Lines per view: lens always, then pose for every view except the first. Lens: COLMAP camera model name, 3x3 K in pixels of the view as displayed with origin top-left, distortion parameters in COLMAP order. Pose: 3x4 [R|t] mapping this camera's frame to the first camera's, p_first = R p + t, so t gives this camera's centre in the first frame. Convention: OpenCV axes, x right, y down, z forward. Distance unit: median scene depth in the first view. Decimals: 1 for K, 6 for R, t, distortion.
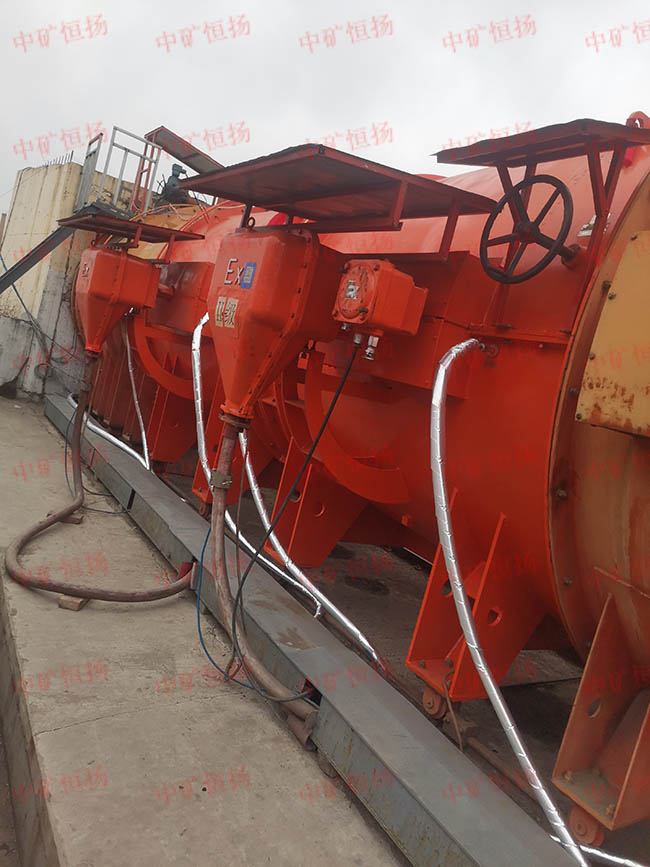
lens RADIAL K [[656.8, 0, 325.0], [0, 656.8, 433.5], [0, 0, 1]] dist [0.142559, -0.210411]
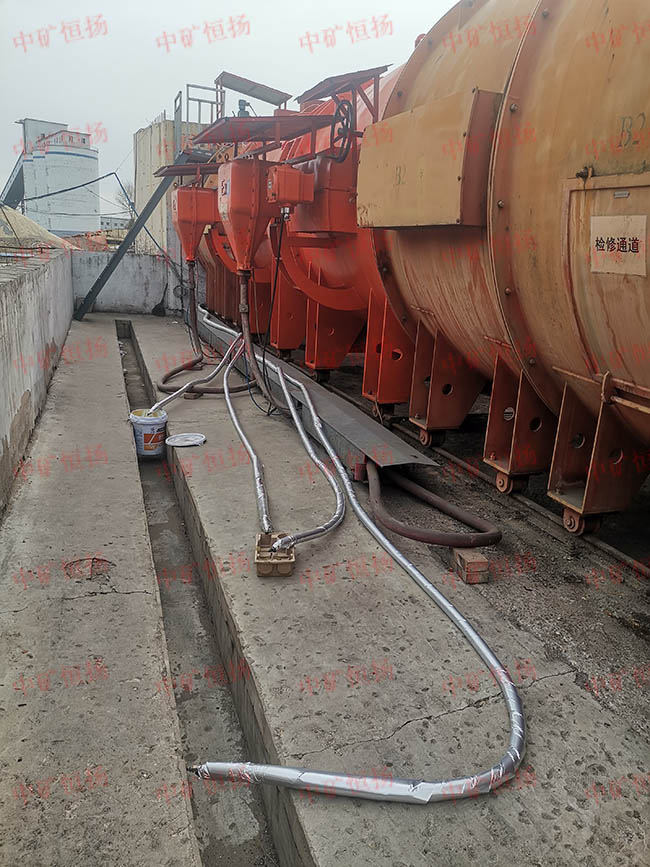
lens RADIAL K [[656.8, 0, 325.0], [0, 656.8, 433.5], [0, 0, 1]] dist [0.142559, -0.210411]
pose [[0.957004, -0.137140, -0.255610, 0.172763], [0.172552, 0.977465, 0.121605, 0.081324], [0.233173, -0.160483, 0.959101, -0.269224]]
